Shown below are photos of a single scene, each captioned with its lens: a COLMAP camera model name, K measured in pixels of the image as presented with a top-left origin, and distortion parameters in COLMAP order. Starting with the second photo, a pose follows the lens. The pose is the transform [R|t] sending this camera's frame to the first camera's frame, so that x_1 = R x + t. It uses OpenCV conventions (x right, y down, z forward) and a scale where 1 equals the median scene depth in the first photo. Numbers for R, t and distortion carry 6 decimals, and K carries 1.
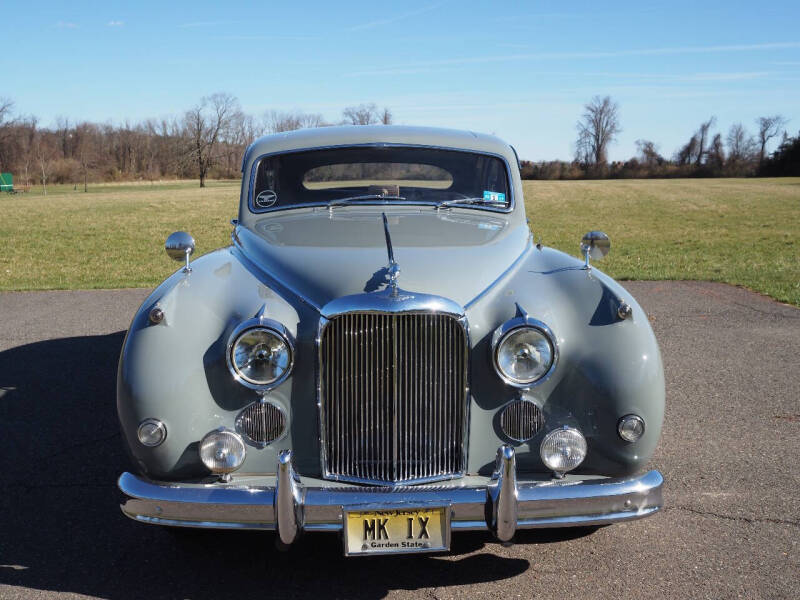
lens RADIAL K [[806.9, 0, 400.3], [0, 806.9, 290.8], [0, 0, 1]] dist [-0.032627, 0.047096]
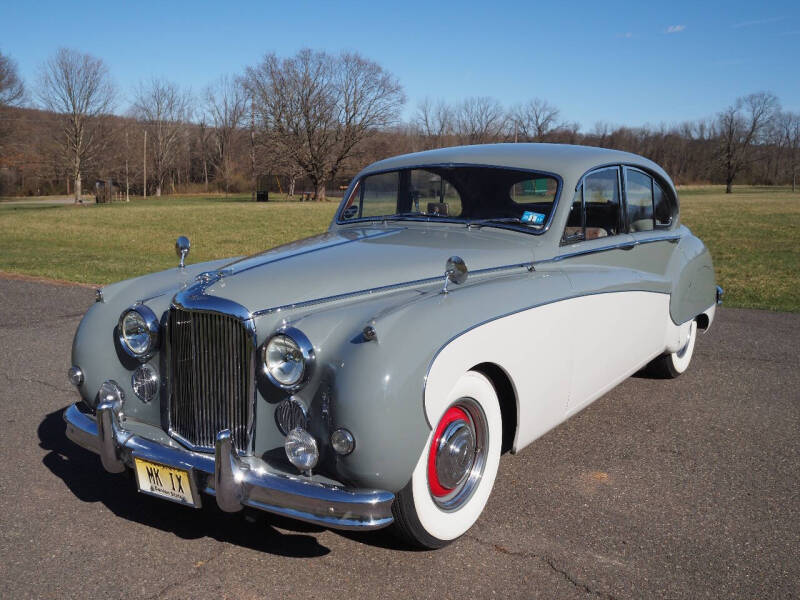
lens RADIAL K [[806.9, 0, 400.3], [0, 806.9, 290.8], [0, 0, 1]] dist [-0.032627, 0.047096]
pose [[0.808220, 0.089887, -0.581981, 0.917209], [-0.092914, 0.995368, 0.024701, -0.058482], [0.581505, 0.034111, 0.812827, 0.167184]]
